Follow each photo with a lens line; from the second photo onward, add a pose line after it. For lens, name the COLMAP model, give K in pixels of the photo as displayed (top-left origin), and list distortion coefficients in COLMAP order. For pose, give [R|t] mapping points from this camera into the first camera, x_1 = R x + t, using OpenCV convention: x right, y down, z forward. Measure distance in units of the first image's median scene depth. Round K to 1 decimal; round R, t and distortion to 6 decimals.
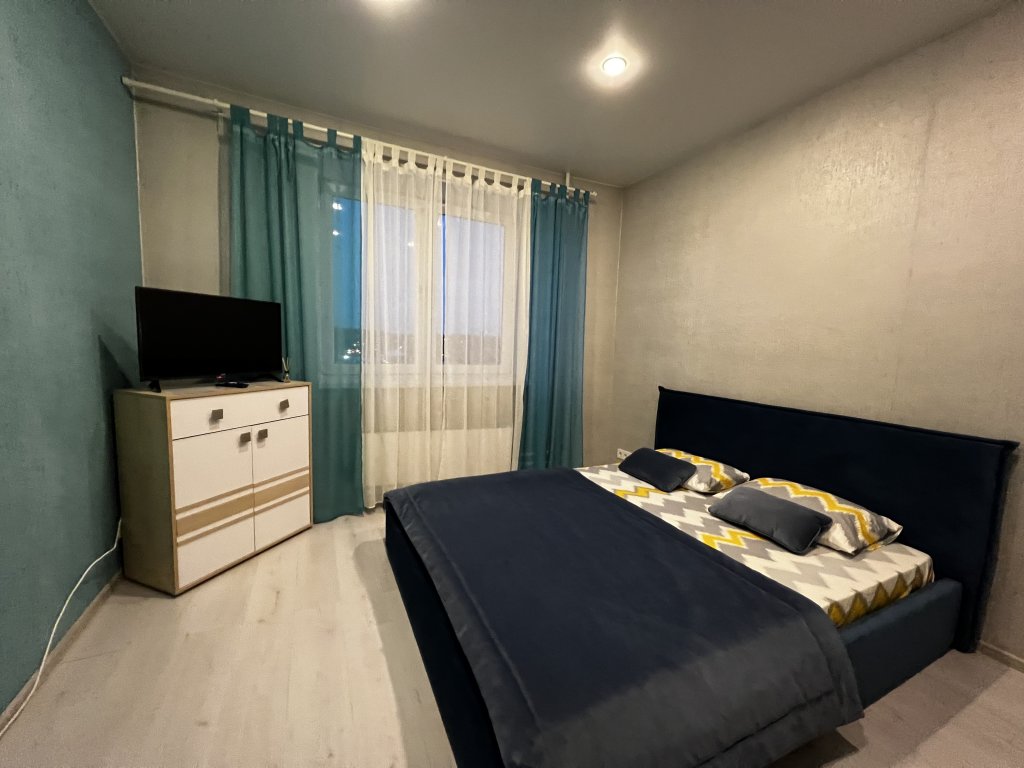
lens RADIAL K [[408.8, 0, 512.0], [0, 408.8, 384.0], [0, 0, 1]] dist [0.000168, -0.000335]
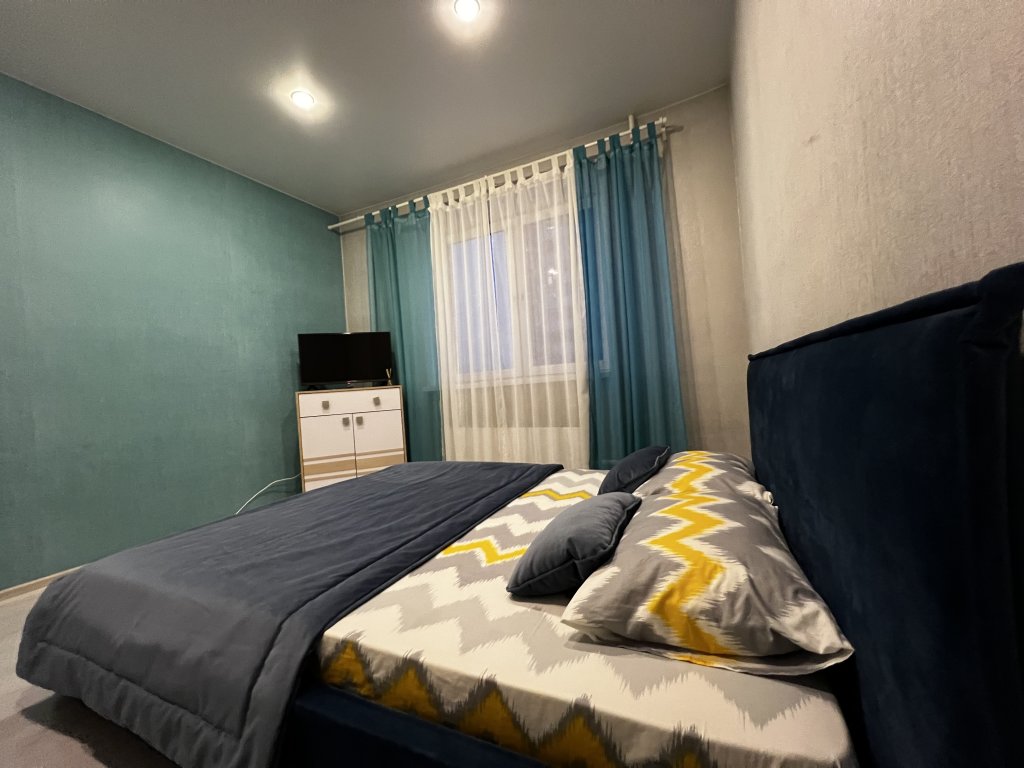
lens RADIAL K [[408.8, 0, 512.0], [0, 408.8, 384.0], [0, 0, 1]] dist [0.000168, -0.000335]
pose [[0.624417, -0.087313, -0.776196, 0.828212], [0.019113, 0.995143, -0.096567, 0.135896], [0.780857, 0.045462, 0.623053, 0.464042]]
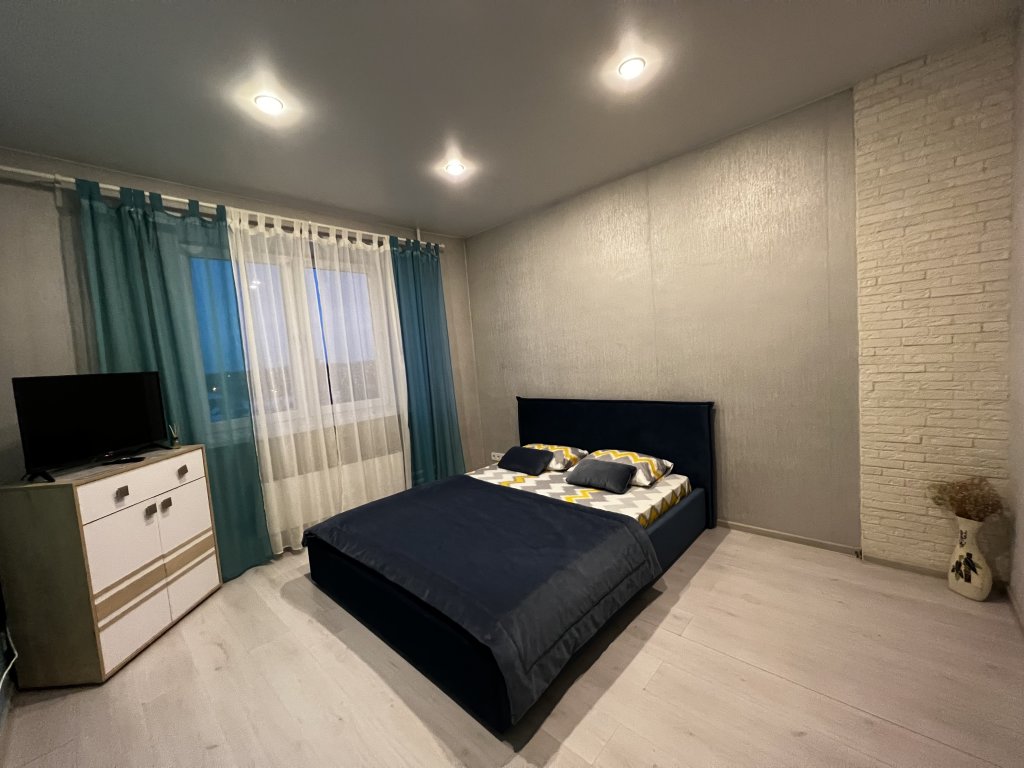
lens RADIAL K [[408.8, 0, 512.0], [0, 408.8, 384.0], [0, 0, 1]] dist [0.000168, -0.000335]
pose [[0.925944, -0.134572, 0.352870, -0.125903], [0.147933, 0.988936, -0.011037, -0.028816], [-0.347481, 0.062421, 0.935607, -0.240569]]
